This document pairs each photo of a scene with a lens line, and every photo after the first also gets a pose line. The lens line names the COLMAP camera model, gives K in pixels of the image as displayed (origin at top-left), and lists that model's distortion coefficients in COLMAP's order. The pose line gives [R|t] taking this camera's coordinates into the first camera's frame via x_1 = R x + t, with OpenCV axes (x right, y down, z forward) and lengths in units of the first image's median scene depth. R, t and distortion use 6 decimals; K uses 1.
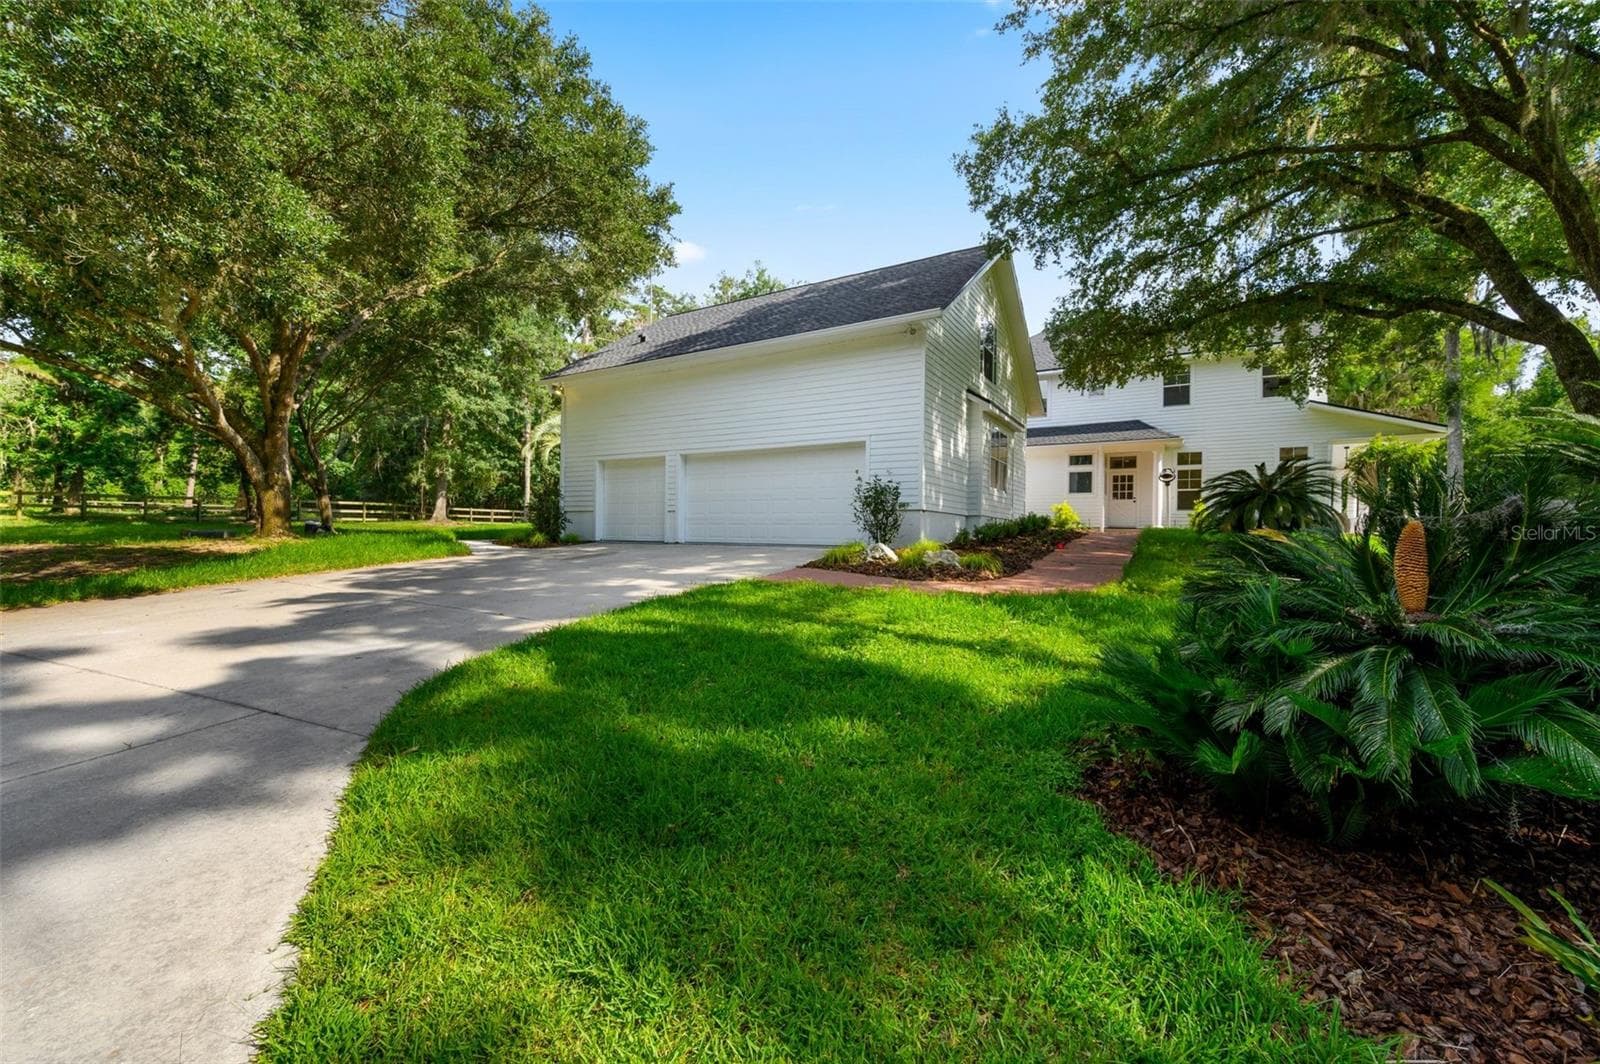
lens RADIAL K [[653.2, 0, 800.0], [0, 653.2, 532.0], [0, 0, 1]] dist [-0.000194, -0.000060]
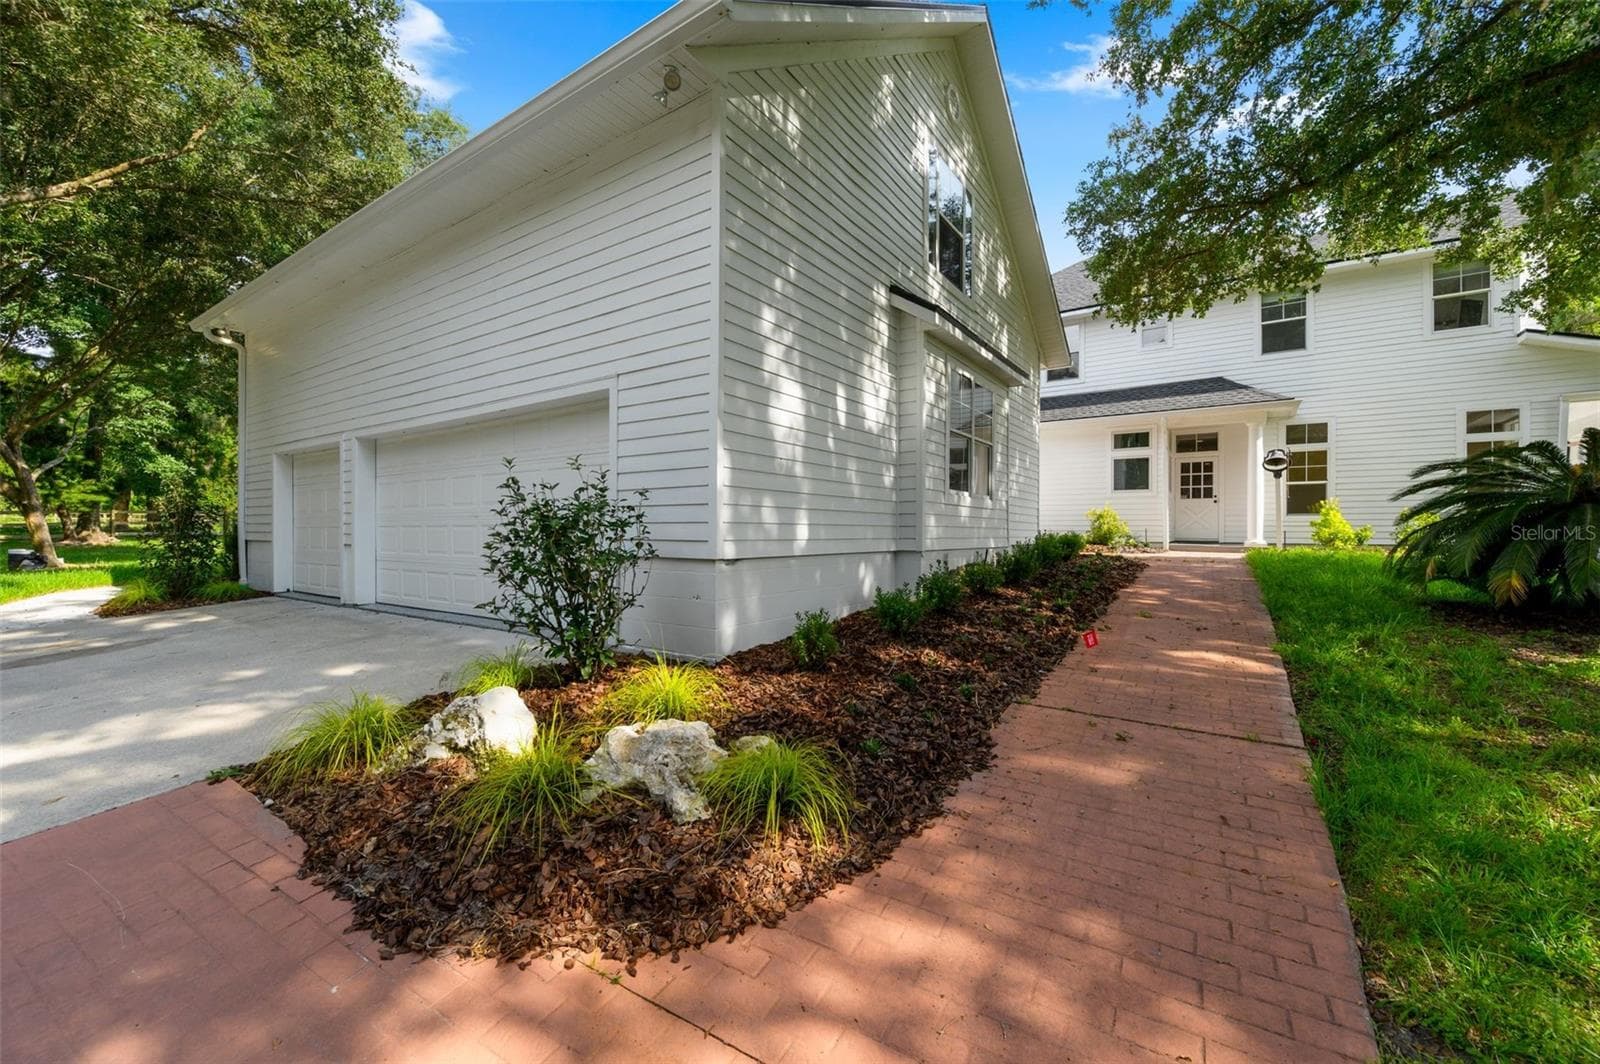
lens RADIAL K [[653.2, 0, 800.0], [0, 653.2, 532.0], [0, 0, 1]] dist [-0.000194, -0.000060]
pose [[0.998218, -0.013194, -0.058203, 0.153464], [0.013697, 0.999872, 0.008250, -0.031685], [0.058087, -0.009033, 0.998271, 0.369957]]
